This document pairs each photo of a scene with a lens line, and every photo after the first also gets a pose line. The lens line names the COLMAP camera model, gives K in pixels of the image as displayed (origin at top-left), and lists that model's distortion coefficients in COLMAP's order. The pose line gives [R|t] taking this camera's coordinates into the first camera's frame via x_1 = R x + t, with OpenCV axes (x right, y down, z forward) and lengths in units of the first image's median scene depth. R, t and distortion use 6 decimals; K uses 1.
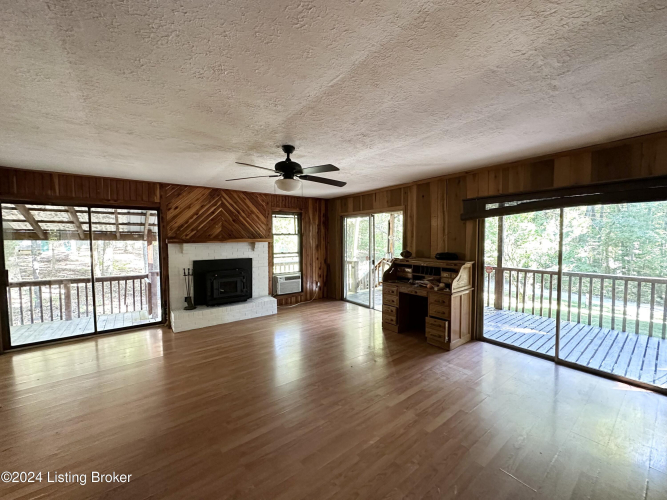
lens RADIAL K [[265.3, 0, 333.5], [0, 265.3, 250.0], [0, 0, 1]] dist [-0.002549, -0.000091]
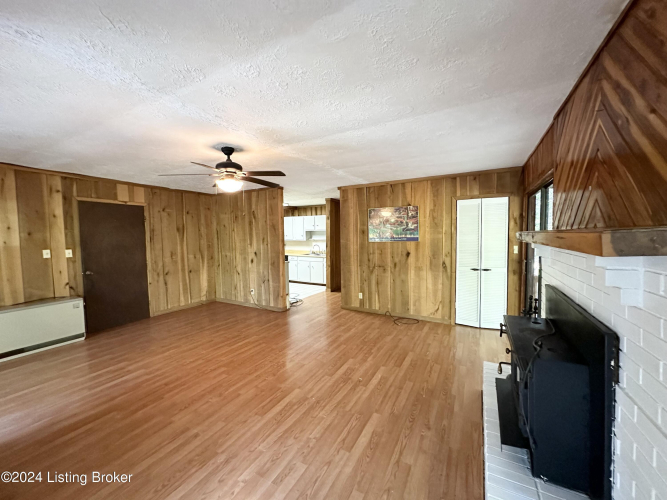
lens RADIAL K [[265.3, 0, 333.5], [0, 265.3, 250.0], [0, 0, 1]] dist [-0.002549, -0.000091]
pose [[-0.913803, 0.038931, -0.404287, -0.077067], [-0.002908, 0.994743, 0.102363, -0.066318], [0.406146, 0.094715, -0.908886, 1.500911]]
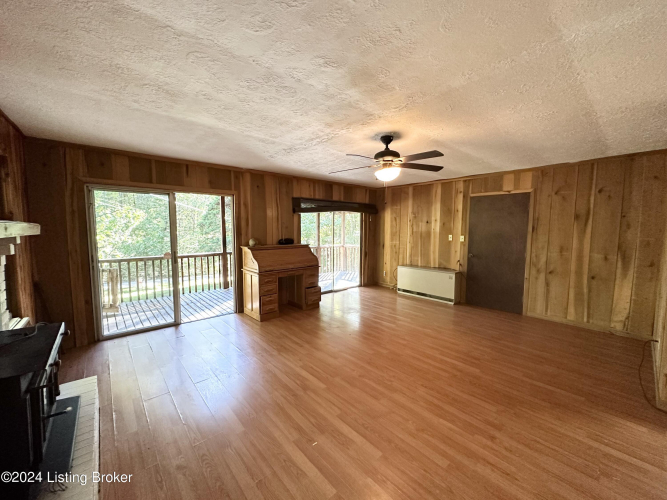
lens RADIAL K [[265.3, 0, 333.5], [0, 265.3, 250.0], [0, 0, 1]] dist [-0.002549, -0.000091]
pose [[-0.069940, -0.078478, 0.994459, -0.853658], [0.045835, 0.995595, 0.081791, -0.028039], [-0.996498, 0.051301, -0.066035, 0.900946]]
